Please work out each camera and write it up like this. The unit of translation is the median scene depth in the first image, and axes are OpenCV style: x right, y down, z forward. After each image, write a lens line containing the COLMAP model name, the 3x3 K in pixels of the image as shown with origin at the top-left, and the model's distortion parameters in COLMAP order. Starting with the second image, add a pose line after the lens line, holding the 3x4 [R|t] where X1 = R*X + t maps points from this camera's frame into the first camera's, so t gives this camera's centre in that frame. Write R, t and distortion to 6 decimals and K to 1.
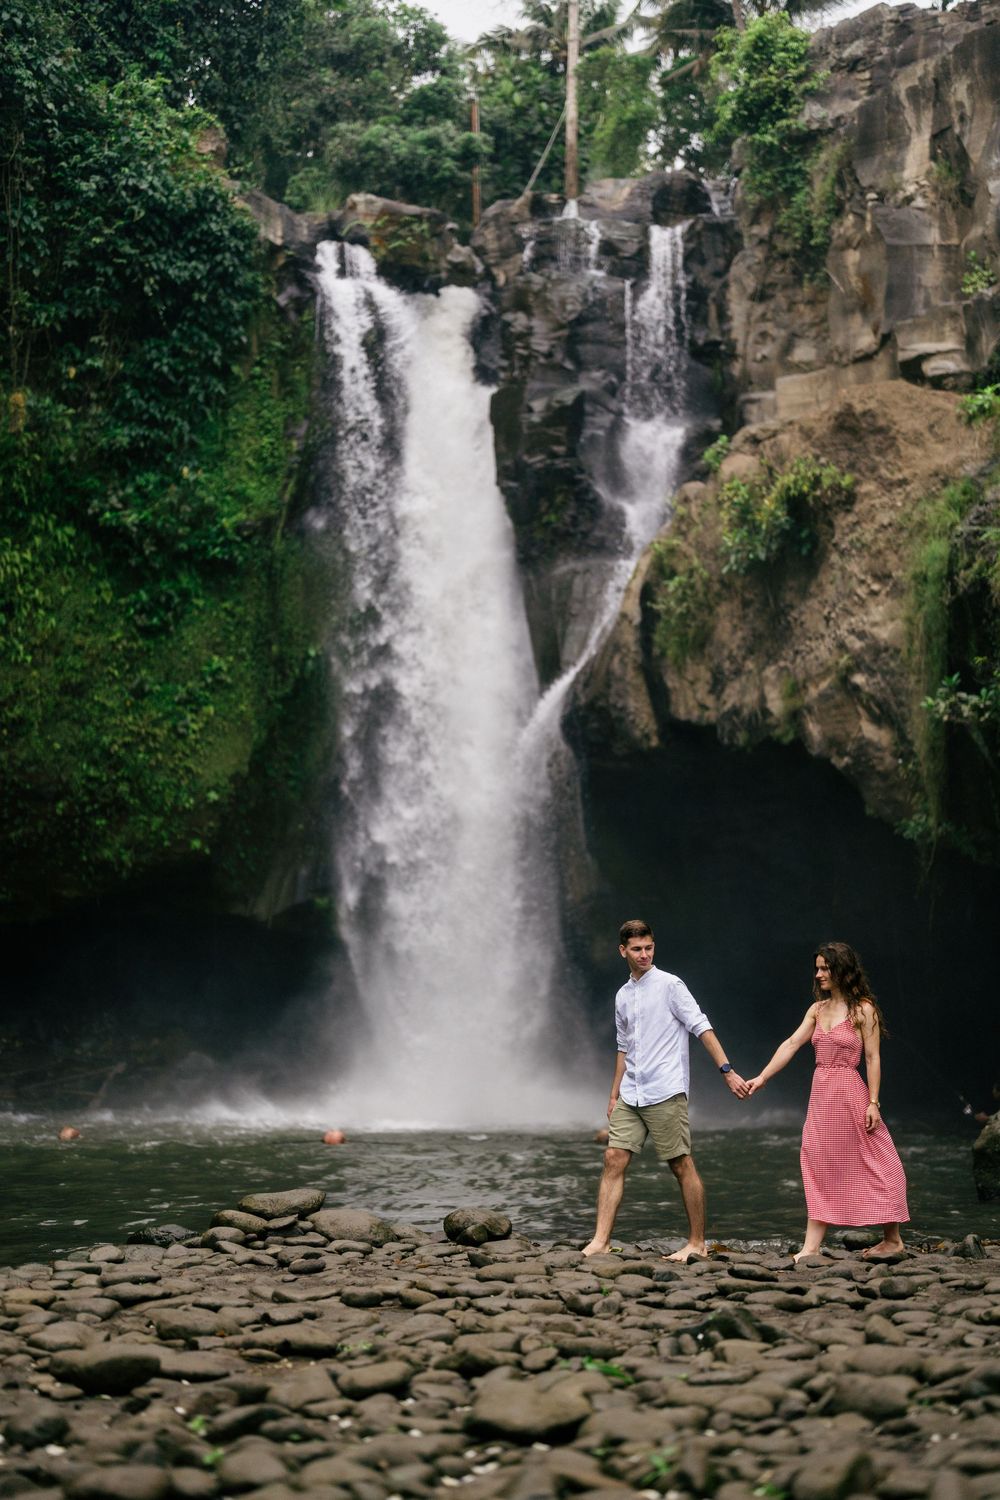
lens RADIAL K [[1947.2, 0, 459.9], [0, 1947.2, 745.4], [0, 0, 1]] dist [0.014263, 0.000000]
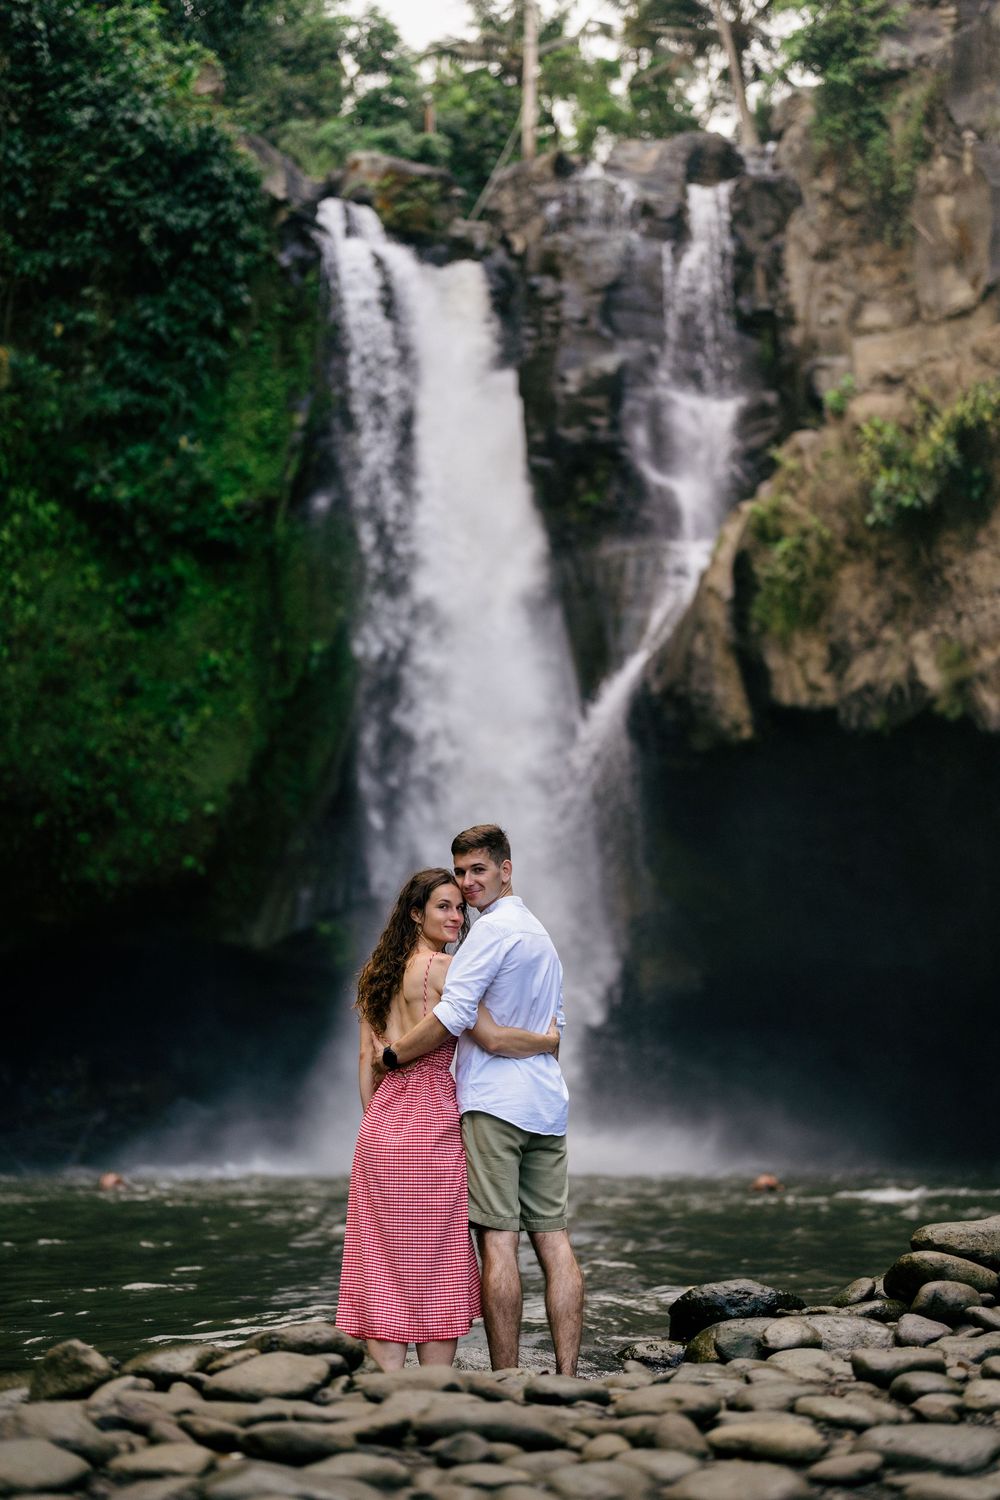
lens RADIAL K [[1947.2, 0, 465.4], [0, 1947.2, 742.5], [0, 0, 1]] dist [0.014263, 0.000000]
pose [[0.997900, 0.002491, 0.064723, -0.069245], [-0.000452, 0.999504, -0.031499, 0.024920], [-0.064769, 0.031403, 0.997406, 0.105264]]
